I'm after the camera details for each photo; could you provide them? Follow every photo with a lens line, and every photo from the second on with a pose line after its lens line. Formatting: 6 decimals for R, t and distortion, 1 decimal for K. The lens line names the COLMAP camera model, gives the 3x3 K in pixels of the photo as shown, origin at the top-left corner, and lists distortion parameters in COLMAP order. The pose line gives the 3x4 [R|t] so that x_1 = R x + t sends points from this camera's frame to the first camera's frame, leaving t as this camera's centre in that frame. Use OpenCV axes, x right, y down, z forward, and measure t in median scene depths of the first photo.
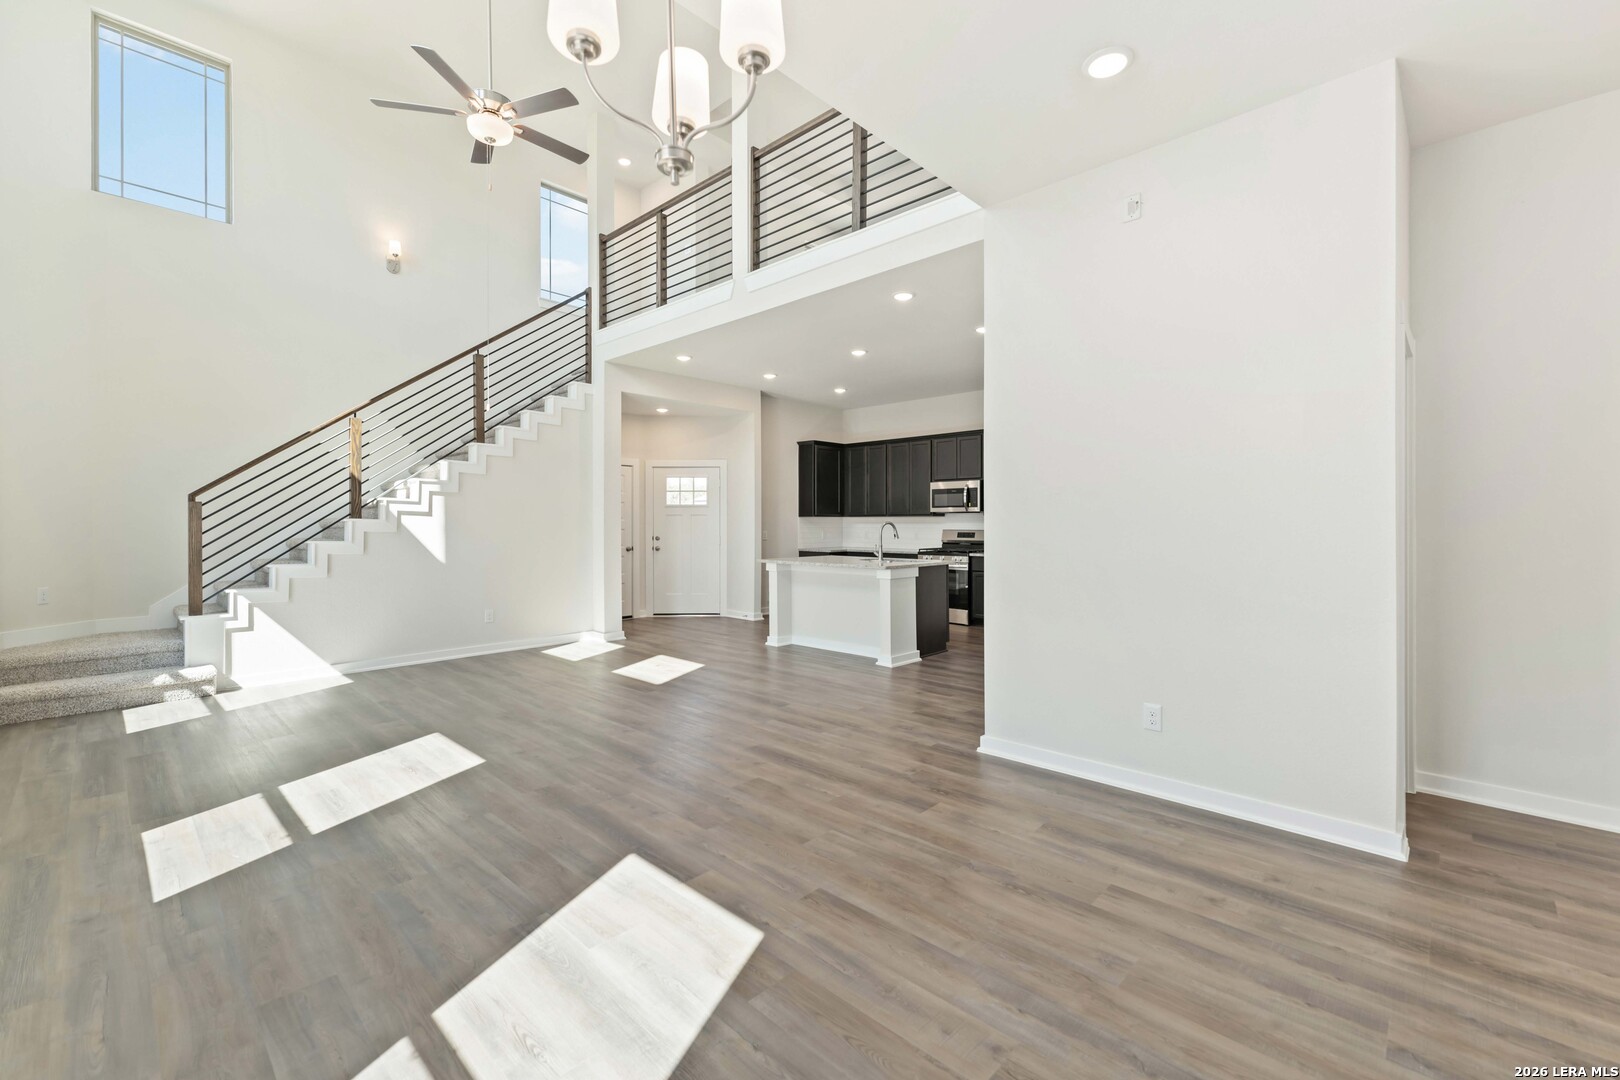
lens RADIAL K [[678.6, 0, 813.2], [0, 678.6, 522.8], [0, 0, 1]] dist [0.000357, 0.000133]
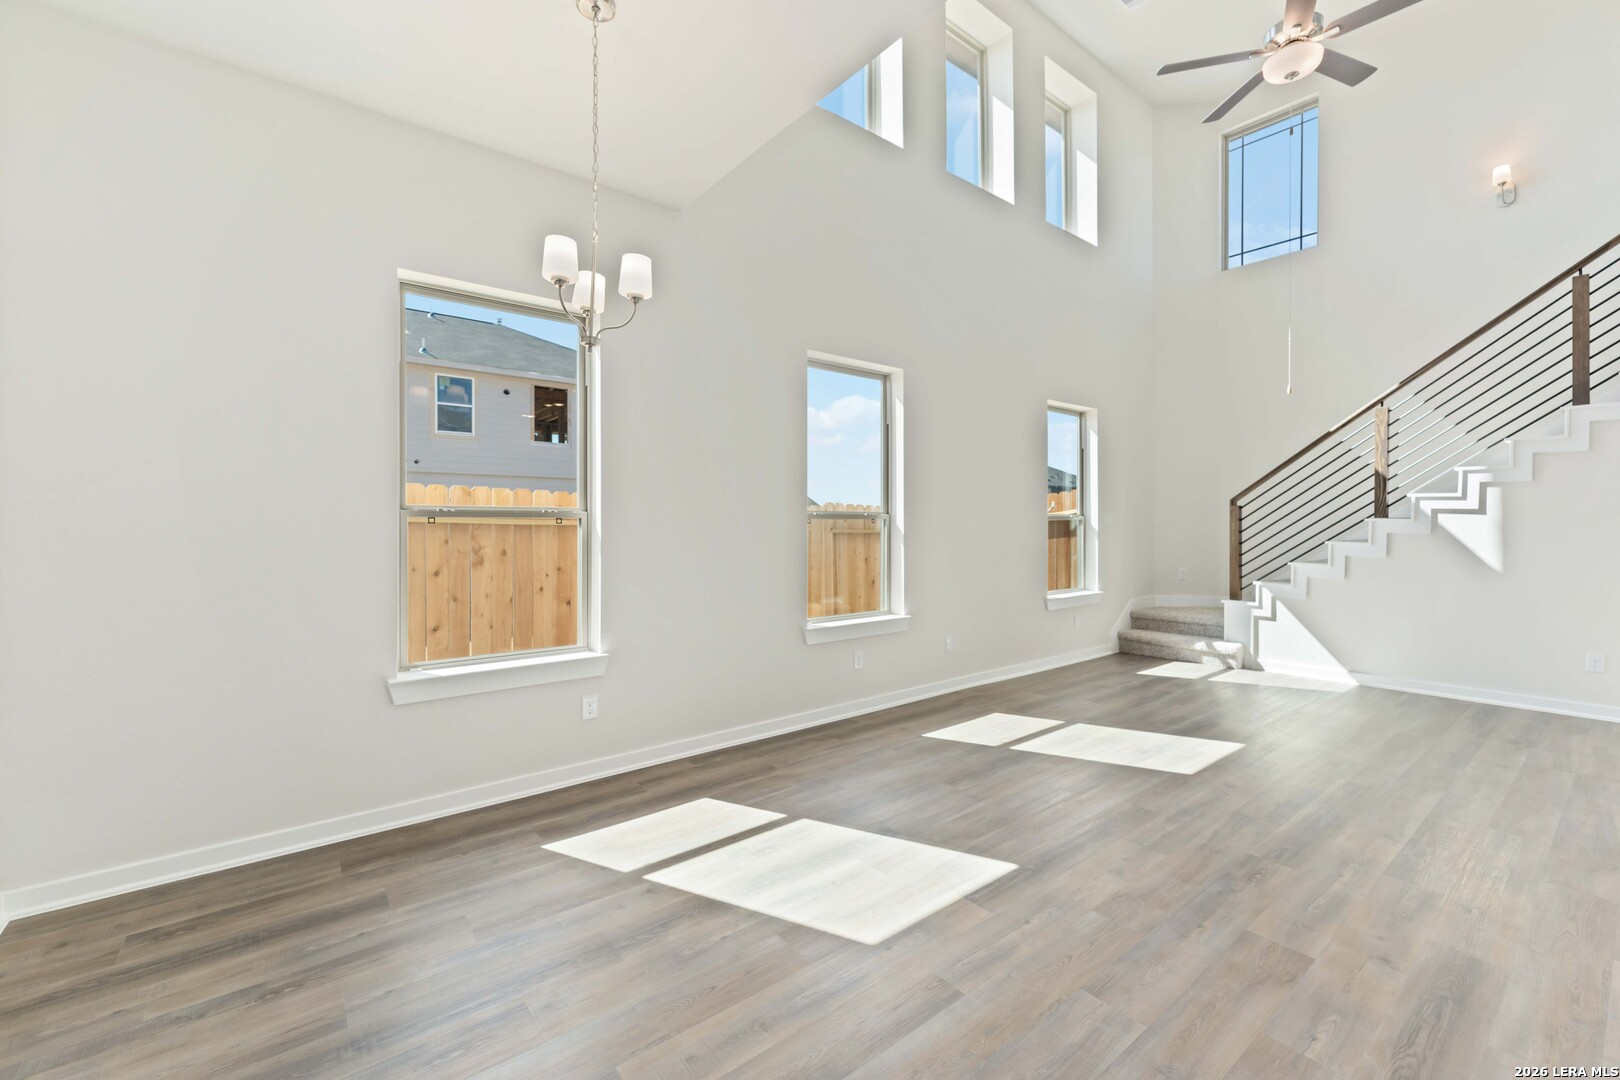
lens RADIAL K [[667.5, 0, 815.0], [0, 667.5, 526.1], [0, 0, 1]] dist [-0.000614, -0.000117]
pose [[-0.141835, 0.004756, -0.989879, 0.363205], [0.001546, 0.999988, 0.004584, -0.001164], [0.989889, -0.000880, -0.141841, 0.433259]]
